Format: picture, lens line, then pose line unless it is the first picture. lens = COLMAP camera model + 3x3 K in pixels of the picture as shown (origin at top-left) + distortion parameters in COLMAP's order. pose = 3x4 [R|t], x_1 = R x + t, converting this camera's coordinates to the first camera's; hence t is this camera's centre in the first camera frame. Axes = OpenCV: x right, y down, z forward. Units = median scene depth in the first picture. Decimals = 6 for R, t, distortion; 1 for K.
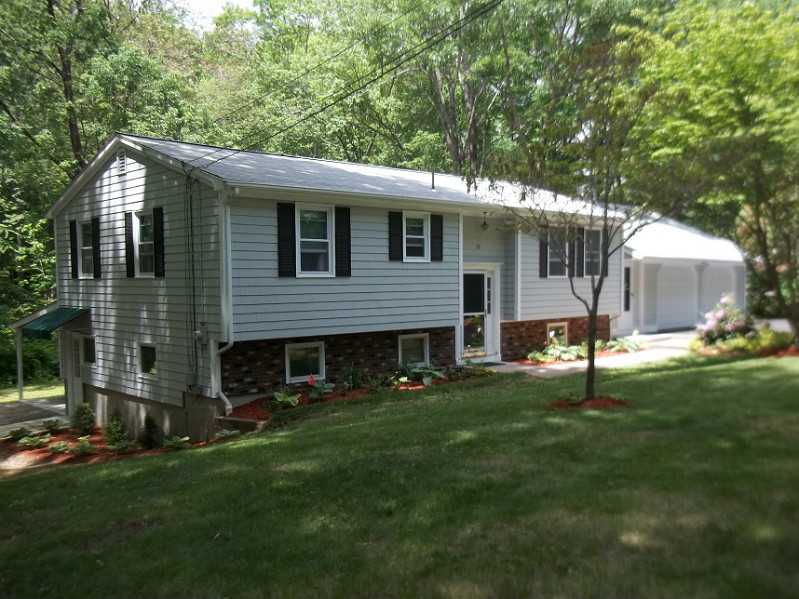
lens RADIAL K [[771.3, 0, 402.3], [0, 771.3, 320.7], [0, 0, 1]] dist [-0.112558, 0.183505]
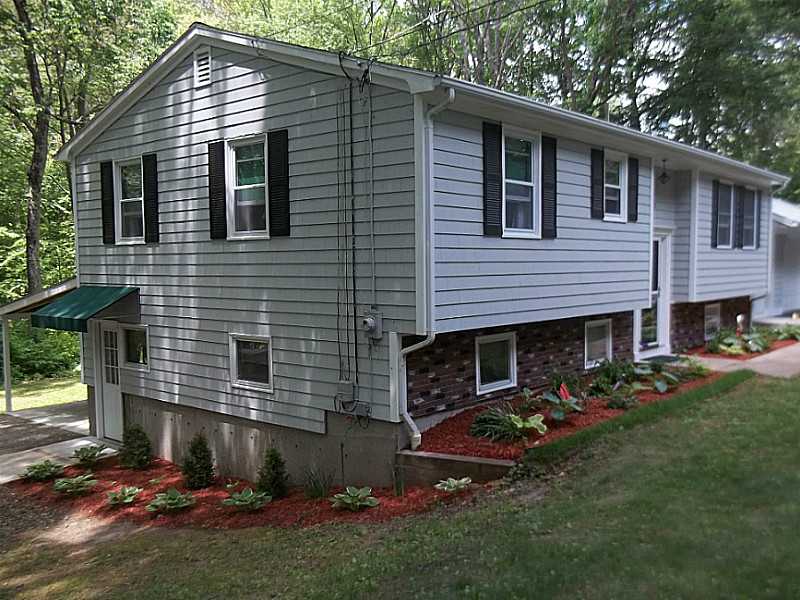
lens RADIAL K [[772.3, 0, 402.8], [0, 772.3, 321.2], [0, 0, 1]] dist [-0.112558, 0.183505]
pose [[0.995432, -0.006930, 0.095225, -0.271216], [0.004973, 0.999772, 0.020776, 0.002547], [-0.095347, -0.020207, 0.995239, 0.322123]]
